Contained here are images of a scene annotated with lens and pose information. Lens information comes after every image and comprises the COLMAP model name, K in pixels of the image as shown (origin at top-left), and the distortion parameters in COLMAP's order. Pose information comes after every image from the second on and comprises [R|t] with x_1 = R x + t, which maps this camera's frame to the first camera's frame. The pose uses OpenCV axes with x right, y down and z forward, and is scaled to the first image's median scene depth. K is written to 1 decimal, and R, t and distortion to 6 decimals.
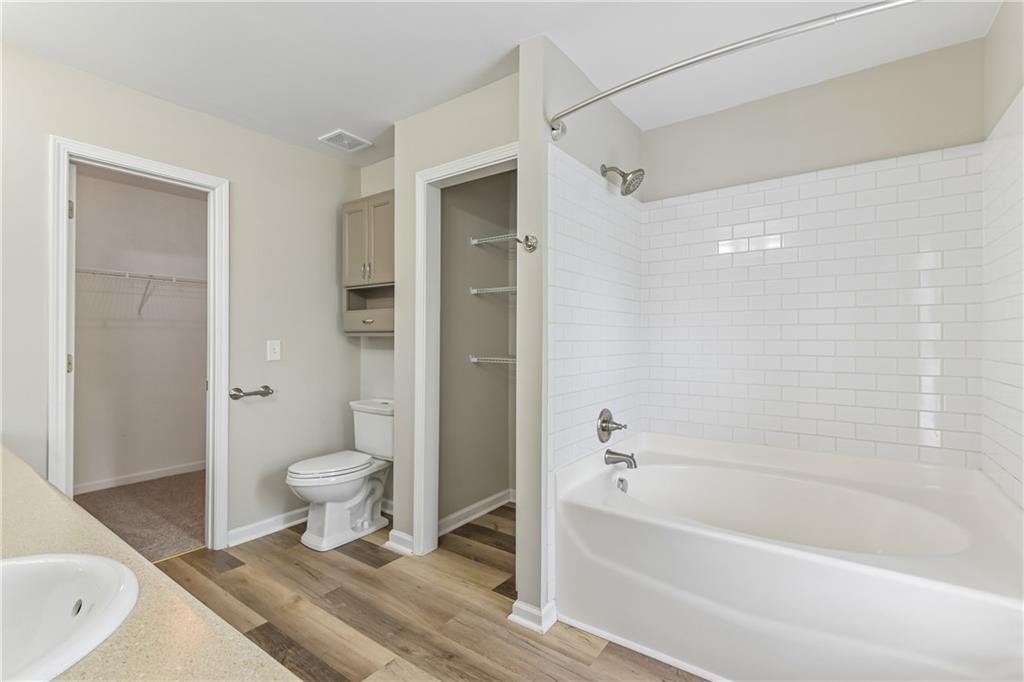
lens RADIAL K [[461.6, 0, 510.5], [0, 461.6, 339.6], [0, 0, 1]] dist [-0.001803, 0.001054]
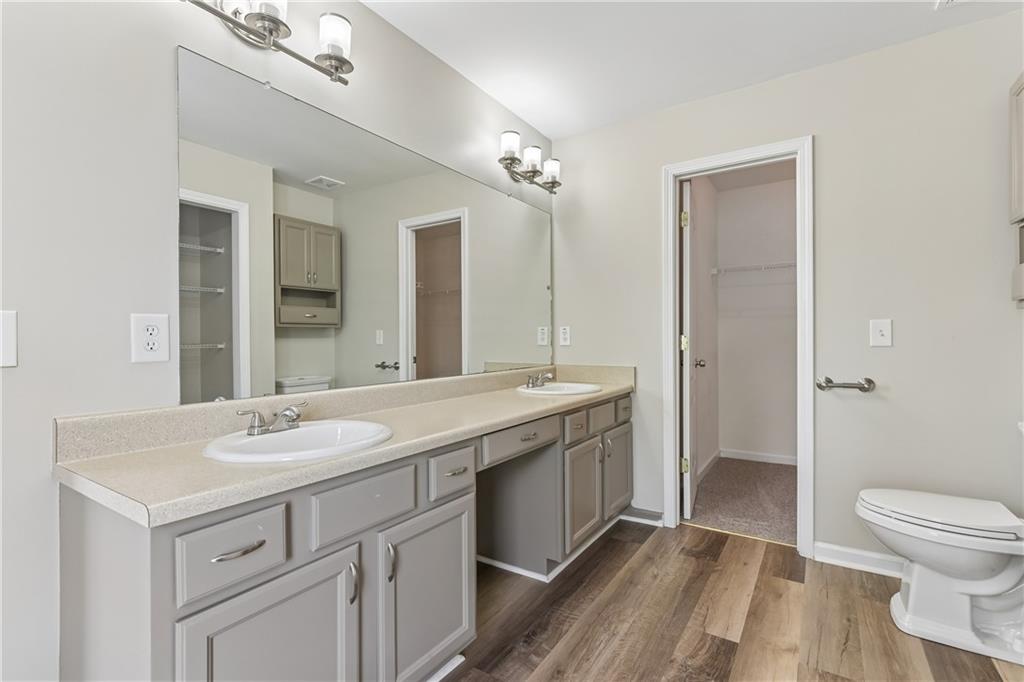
lens RADIAL K [[461.6, 0, 511.9], [0, 461.6, 340.1], [0, 0, 1]] dist [-0.001803, 0.001054]
pose [[0.056183, 0.006684, -0.998398, 0.221713], [0.003282, 0.999971, 0.006879, 0.030732], [0.998415, -0.003664, 0.056160, 0.392137]]
